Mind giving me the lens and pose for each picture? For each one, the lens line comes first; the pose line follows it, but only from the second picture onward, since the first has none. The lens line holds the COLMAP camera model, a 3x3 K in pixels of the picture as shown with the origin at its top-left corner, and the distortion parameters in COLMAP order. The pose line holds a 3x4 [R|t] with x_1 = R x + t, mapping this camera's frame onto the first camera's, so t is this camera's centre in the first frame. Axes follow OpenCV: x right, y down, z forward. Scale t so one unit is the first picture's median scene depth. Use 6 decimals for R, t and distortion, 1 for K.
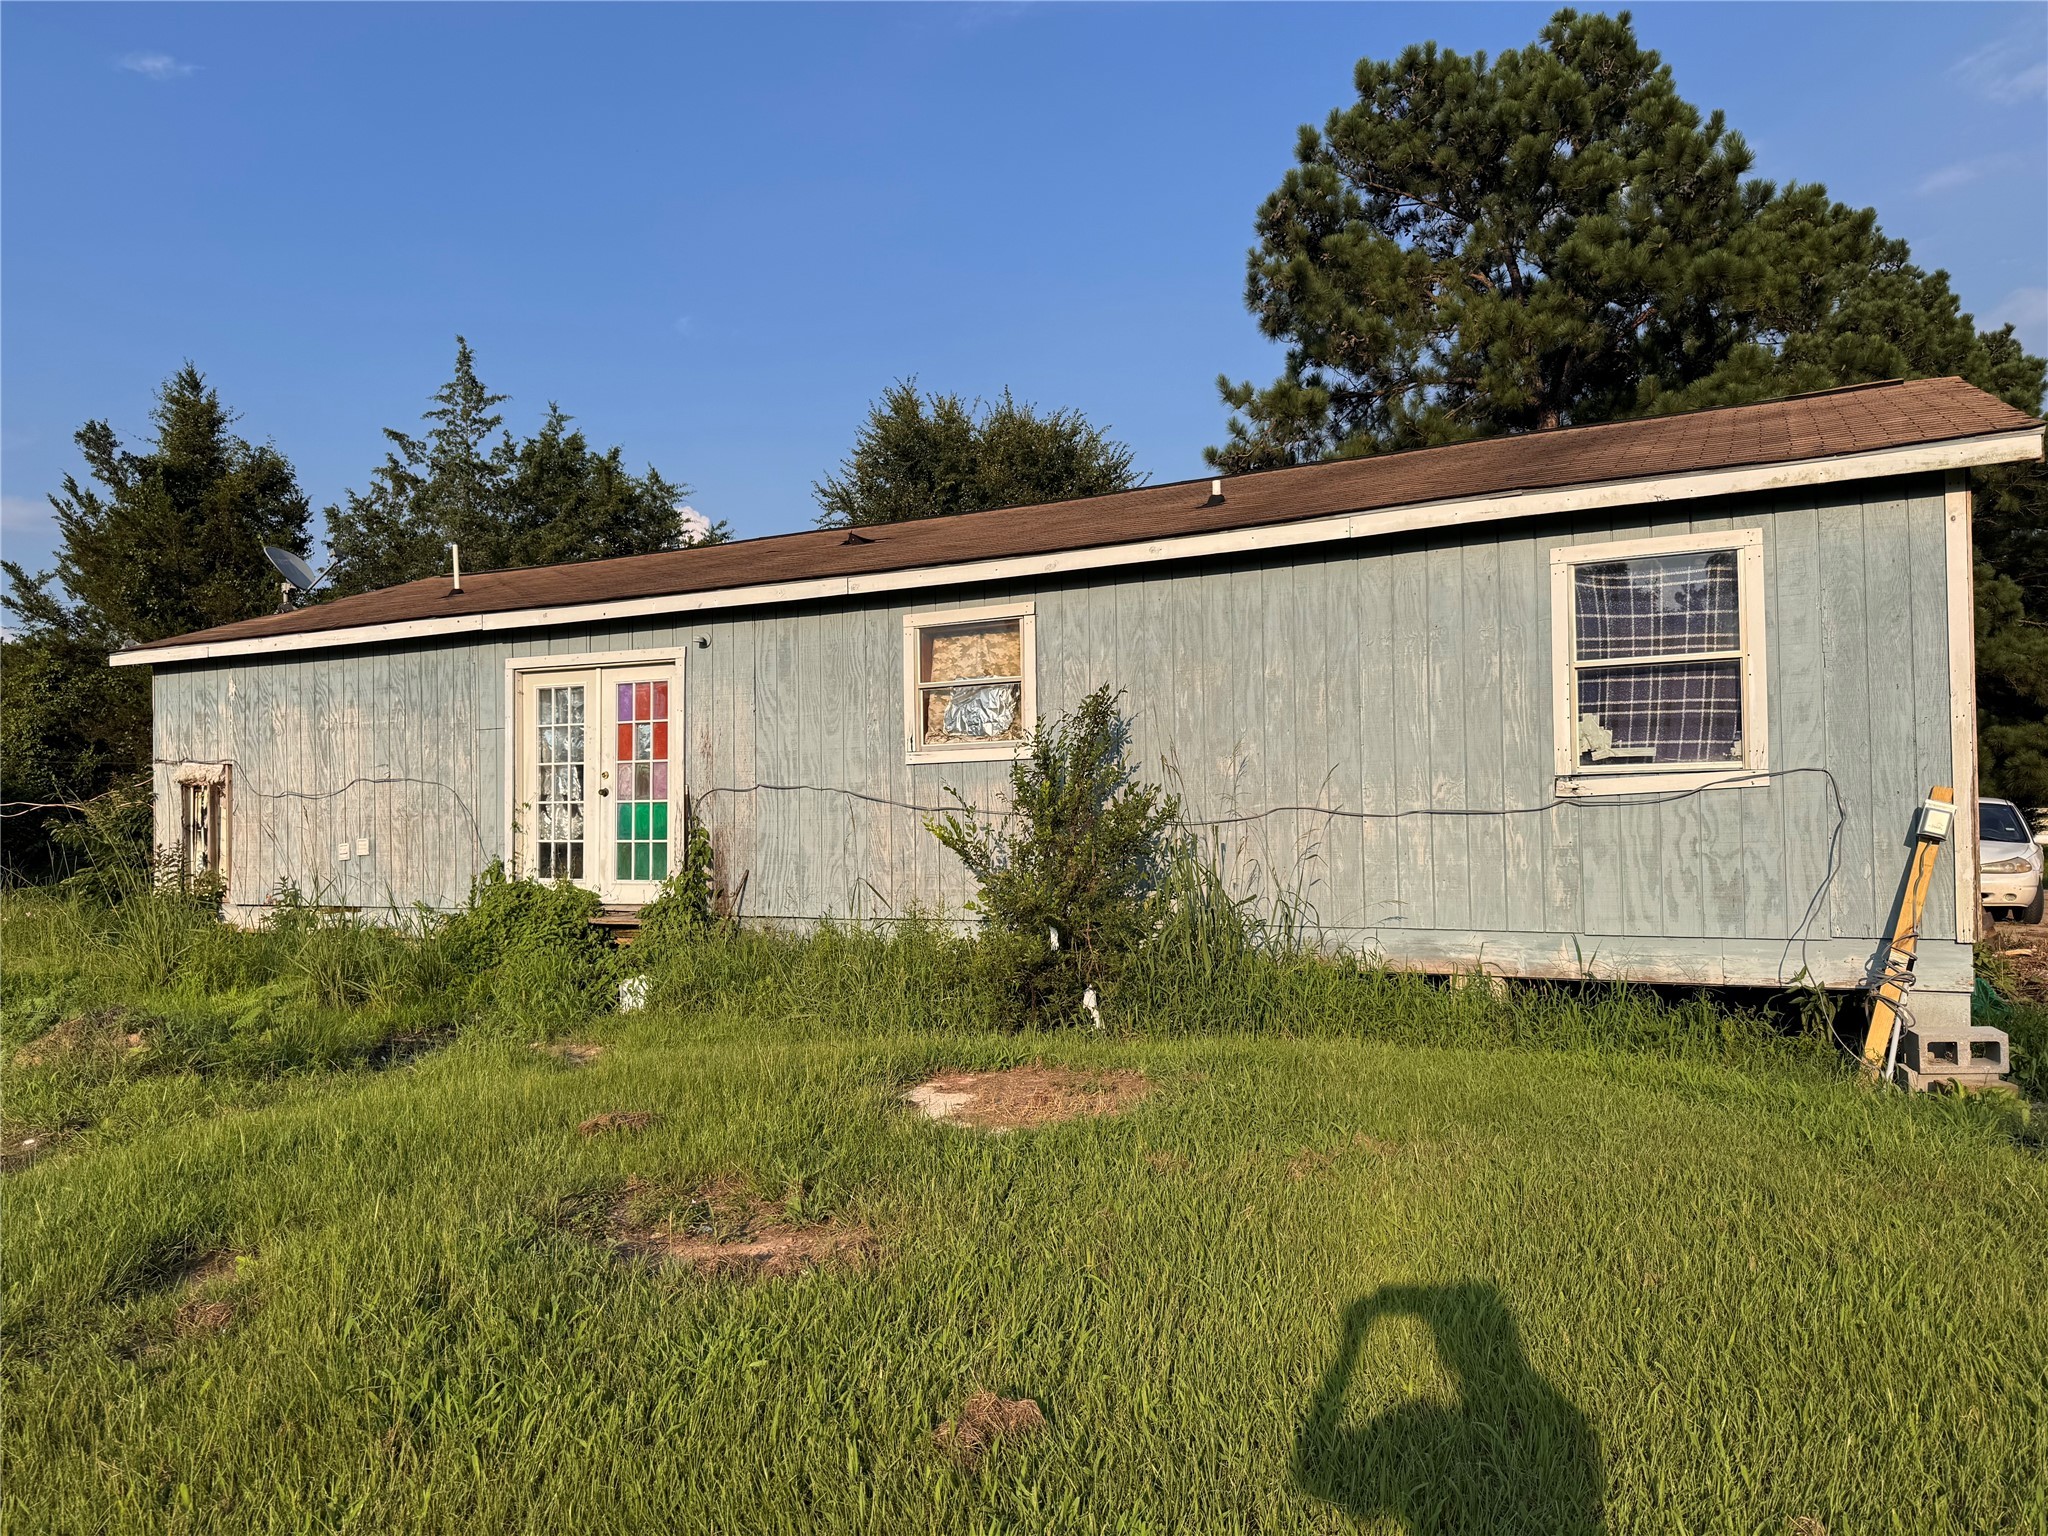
lens RADIAL K [[1438.1, 0, 1020.2], [0, 1438.1, 795.5], [0, 0, 1]] dist [0.099301, -0.144025]
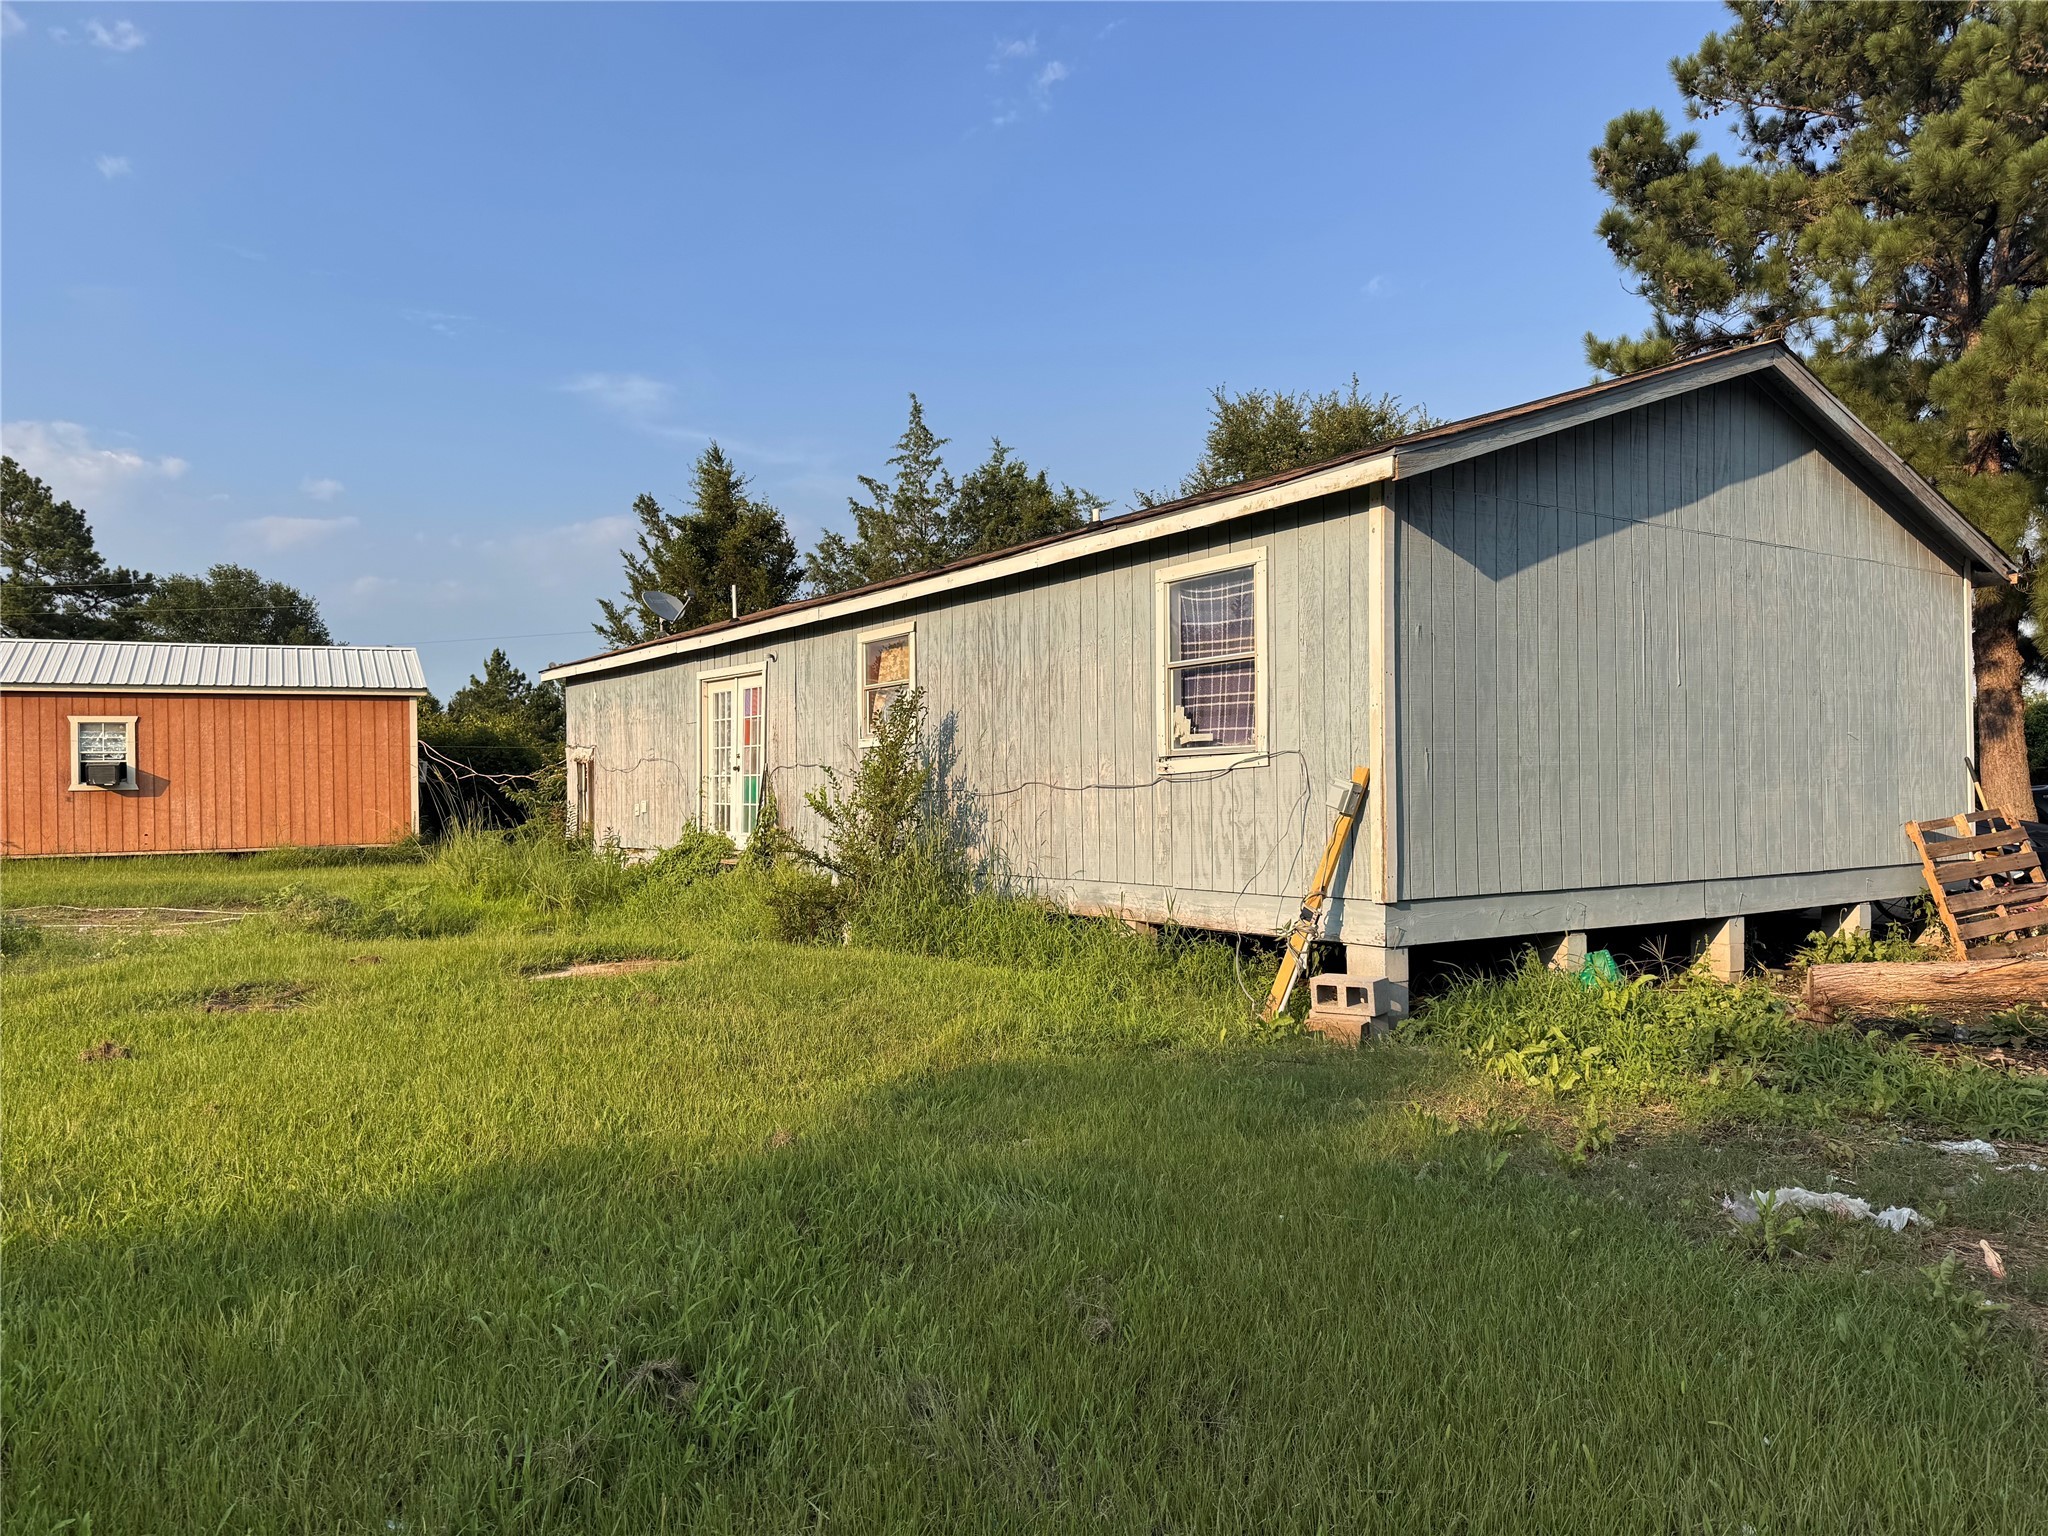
lens RADIAL K [[1438.1, 0, 1020.2], [0, 1438.1, 795.5], [0, 0, 1]] dist [0.099301, -0.144025]
pose [[0.890342, 0.011263, -0.455152, 0.588235], [-0.004171, 0.999854, 0.016582, -0.000556], [0.455273, -0.012865, 0.890259, -0.090246]]
